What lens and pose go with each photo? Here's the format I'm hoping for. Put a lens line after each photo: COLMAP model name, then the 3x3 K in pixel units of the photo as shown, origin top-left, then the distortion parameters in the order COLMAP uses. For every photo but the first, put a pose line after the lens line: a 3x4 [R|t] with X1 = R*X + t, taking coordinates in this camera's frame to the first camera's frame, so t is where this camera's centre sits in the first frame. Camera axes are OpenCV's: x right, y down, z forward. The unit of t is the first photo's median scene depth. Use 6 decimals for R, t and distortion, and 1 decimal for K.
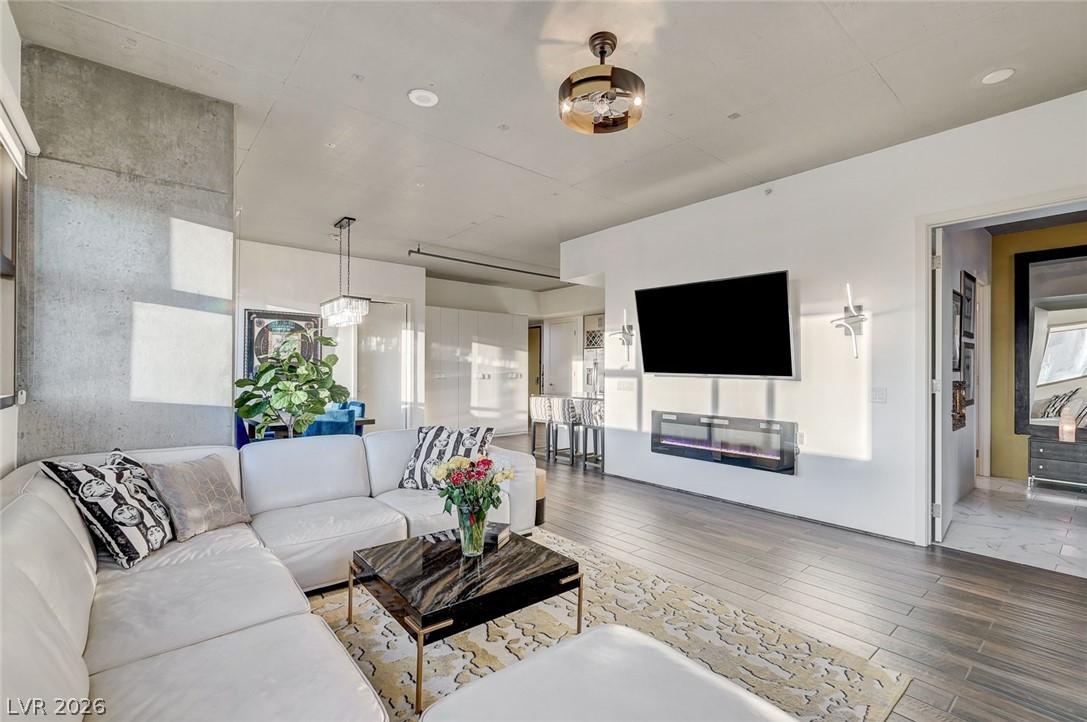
lens RADIAL K [[481.9, 0, 551.6], [0, 481.9, 366.6], [0, 0, 1]] dist [0.001498, 0.000357]
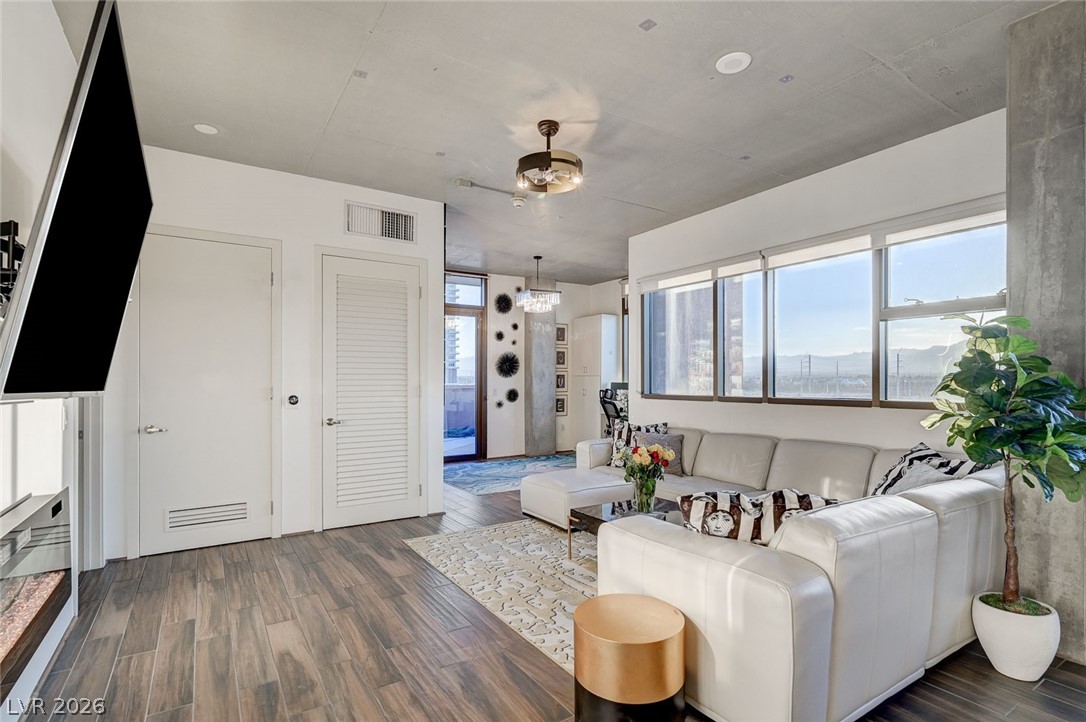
lens RADIAL K [[541.9, 0, 548.6], [0, 541.9, 378.8], [0, 0, 1]] dist [-0.000511, -0.002062]
pose [[-0.991587, -0.003994, 0.129380, -0.072760], [-0.005544, 0.999917, -0.011617, 0.015724], [-0.129323, -0.012237, -0.991527, 2.109854]]
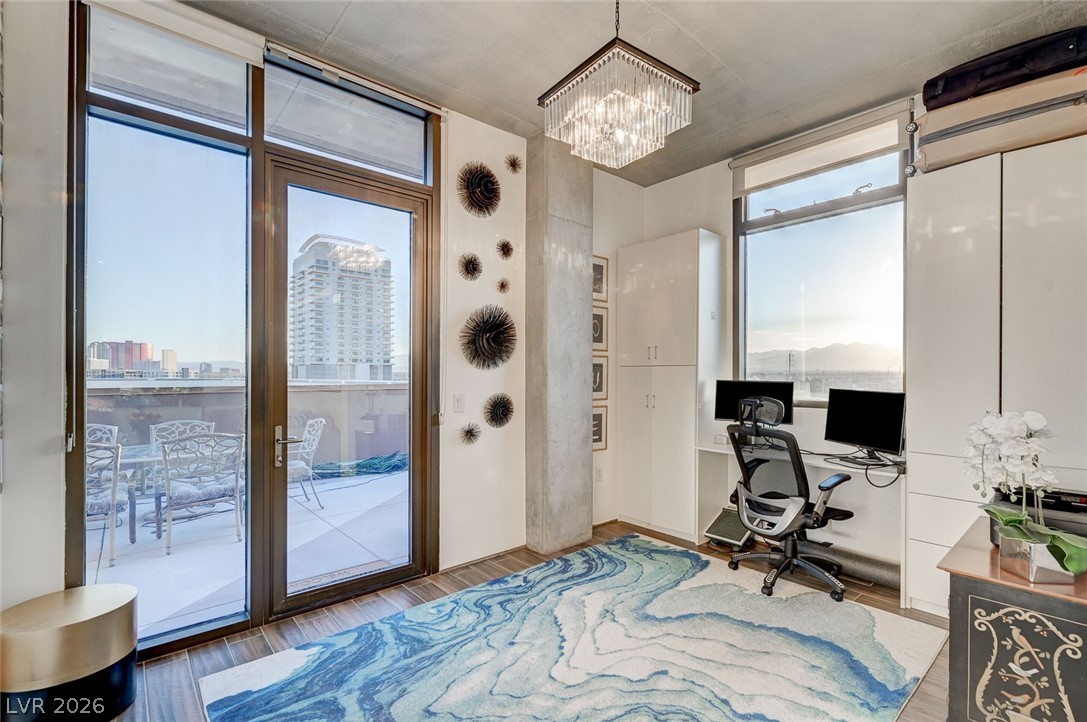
lens RADIAL K [[481.9, 0, 548.7], [0, 481.9, 376.0], [0, 0, 1]] dist [0.001498, 0.000357]
pose [[-0.999854, -0.005211, -0.016279, 0.415311], [-0.005052, 0.999939, -0.009826, 0.002906], [0.016329, -0.009743, -0.999819, 0.299014]]
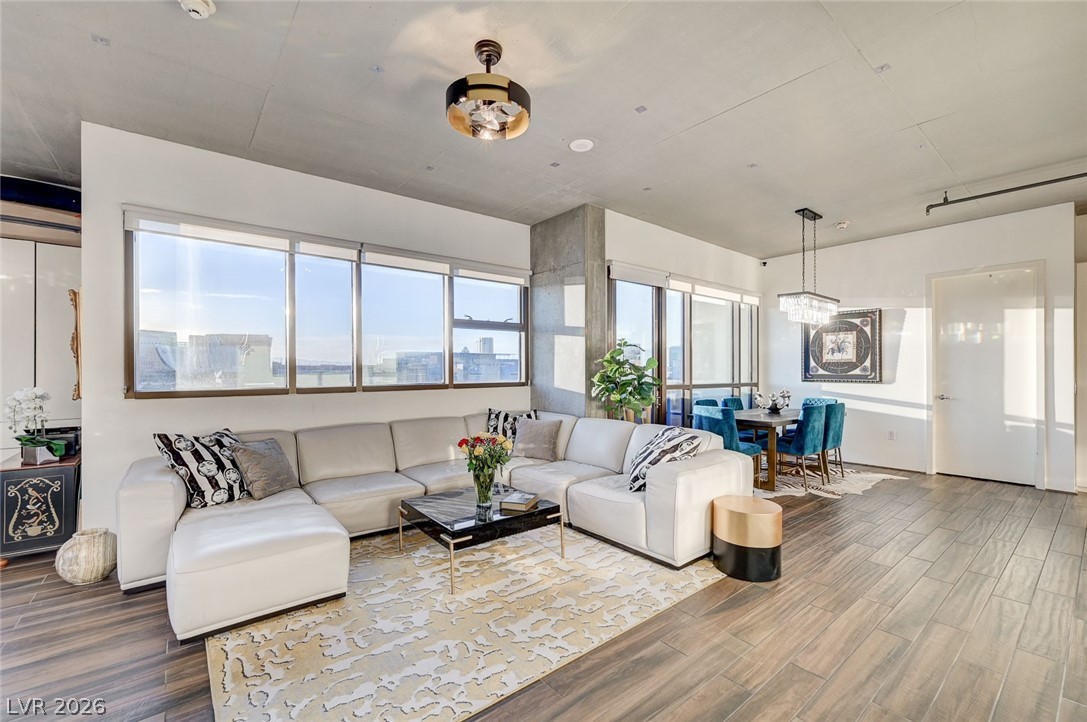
lens RADIAL K [[457.4, 0, 551.7], [0, 457.4, 370.3], [0, 0, 1]] dist [0.000497, -0.000082]
pose [[-0.014815, -0.001702, -0.999889, 0.934003], [0.010515, 0.999943, -0.001857, 0.007774], [0.999835, -0.010541, -0.014796, 0.996210]]
